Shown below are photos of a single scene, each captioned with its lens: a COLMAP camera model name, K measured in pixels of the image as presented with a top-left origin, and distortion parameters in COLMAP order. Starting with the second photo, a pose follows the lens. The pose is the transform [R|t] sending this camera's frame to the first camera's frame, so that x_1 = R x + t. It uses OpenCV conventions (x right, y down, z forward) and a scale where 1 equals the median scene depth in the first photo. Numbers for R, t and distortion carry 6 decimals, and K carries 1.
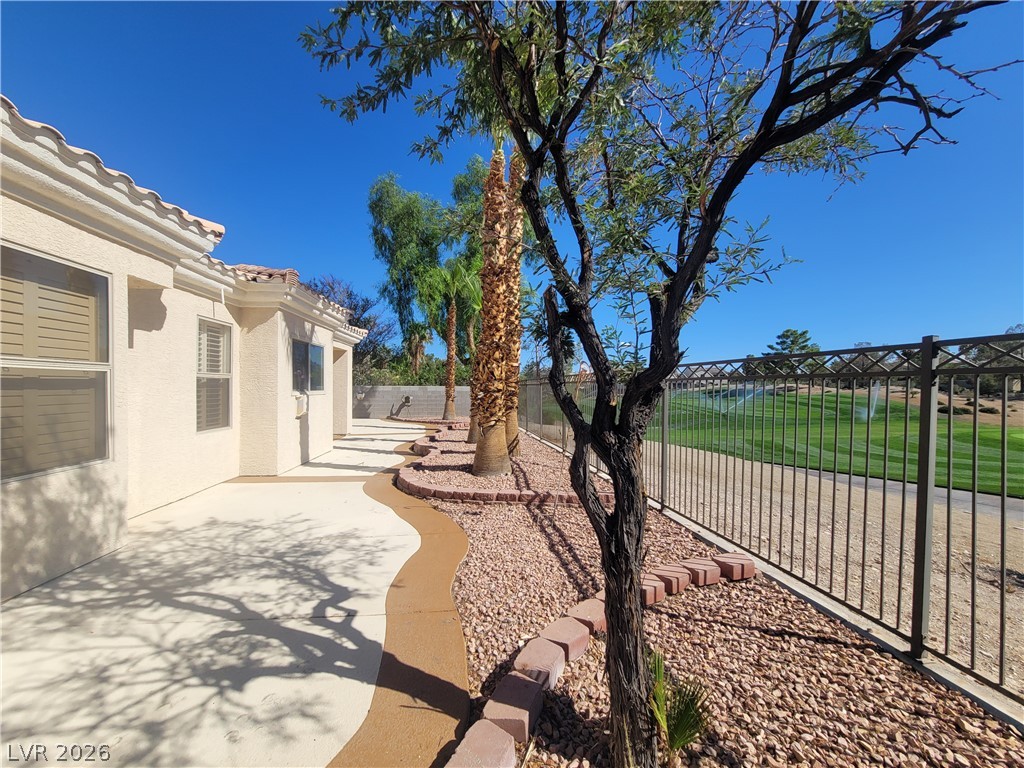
lens RADIAL K [[415.6, 0, 513.8], [0, 415.6, 385.7], [0, 0, 1]] dist [-0.005239, 0.001370]
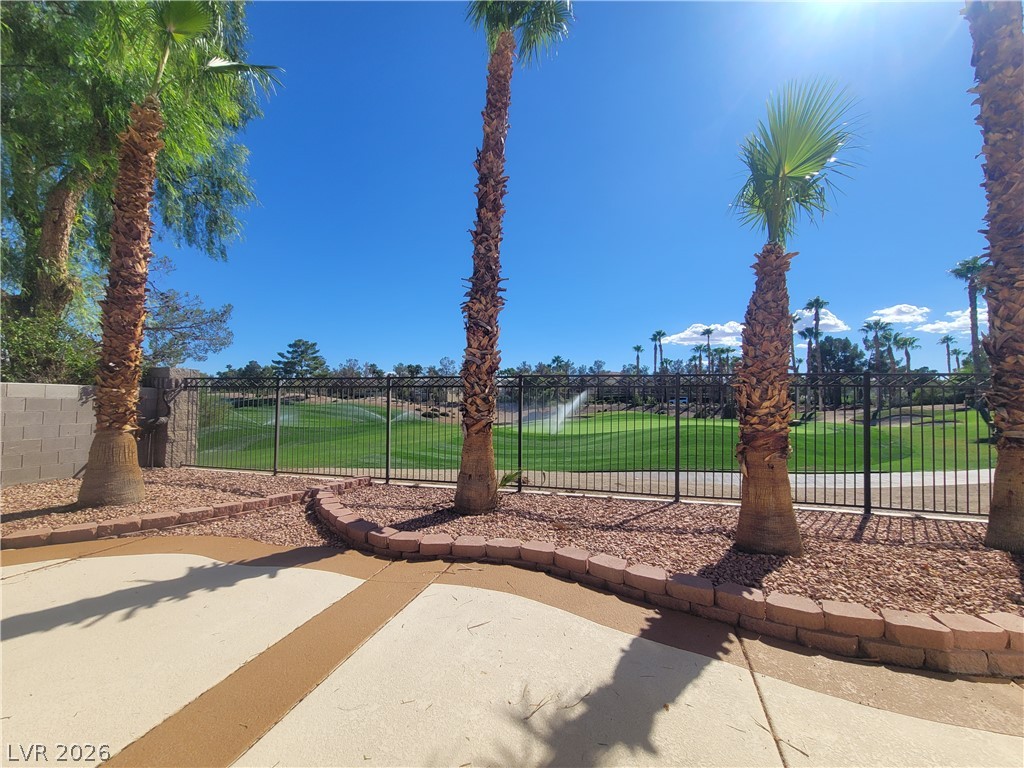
lens RADIAL K [[415.6, 0, 515.4], [0, 415.6, 391.2], [0, 0, 1]] dist [-0.005239, 0.001370]
pose [[0.368368, 0.019406, 0.929478, -0.856629], [-0.010918, 0.999803, -0.016547, -0.010948], [-0.929616, -0.004053, 0.368507, 2.084380]]
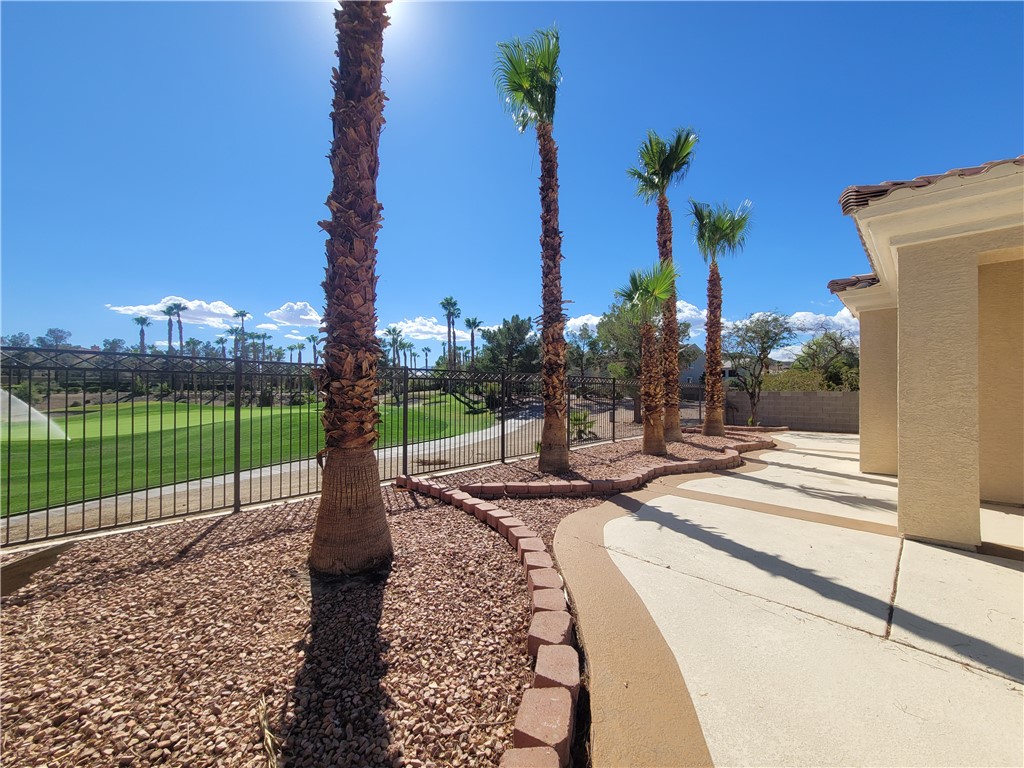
lens RADIAL K [[415.6, 0, 512.4], [0, 415.6, 388.0], [0, 0, 1]] dist [-0.005239, 0.001370]
pose [[-0.665889, -0.002611, 0.746046, -0.888040], [-0.010773, 0.999923, -0.006117, -0.010425], [-0.745973, -0.012110, -0.665866, 3.329658]]
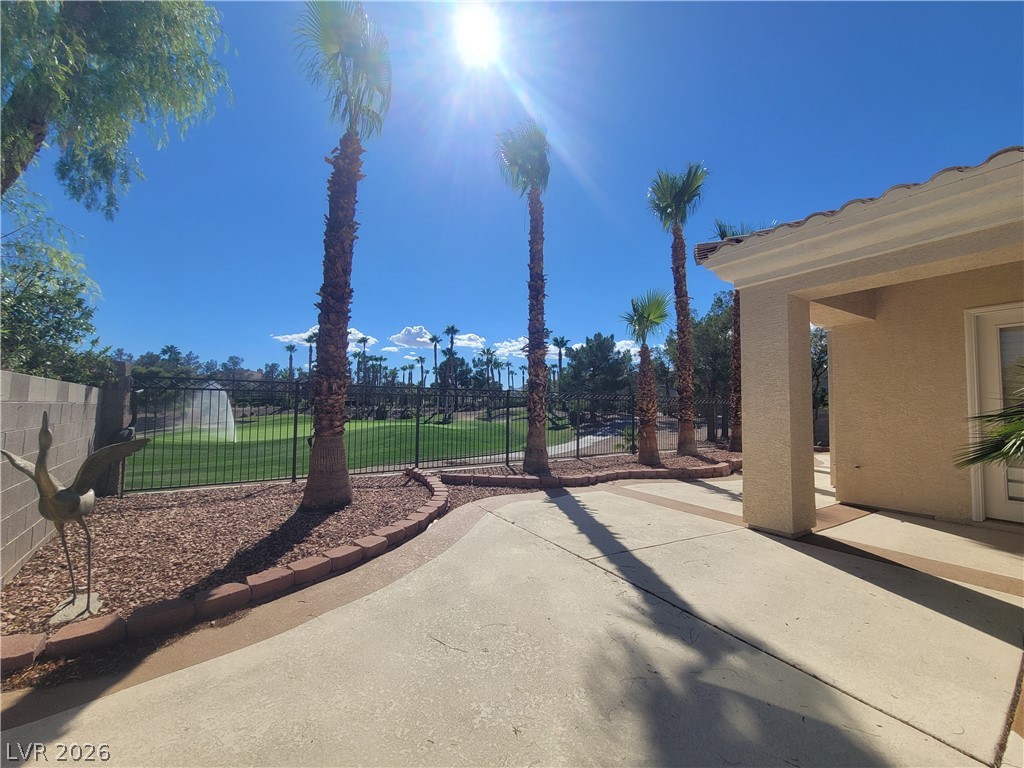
lens RADIAL K [[415.6, 0, 513.0], [0, 415.6, 387.8], [0, 0, 1]] dist [-0.005239, 0.001370]
pose [[-0.465115, 0.030633, 0.884720, -1.320483], [-0.018131, 0.998862, -0.044117, -0.006534], [-0.885065, -0.036560, -0.464030, 3.198349]]
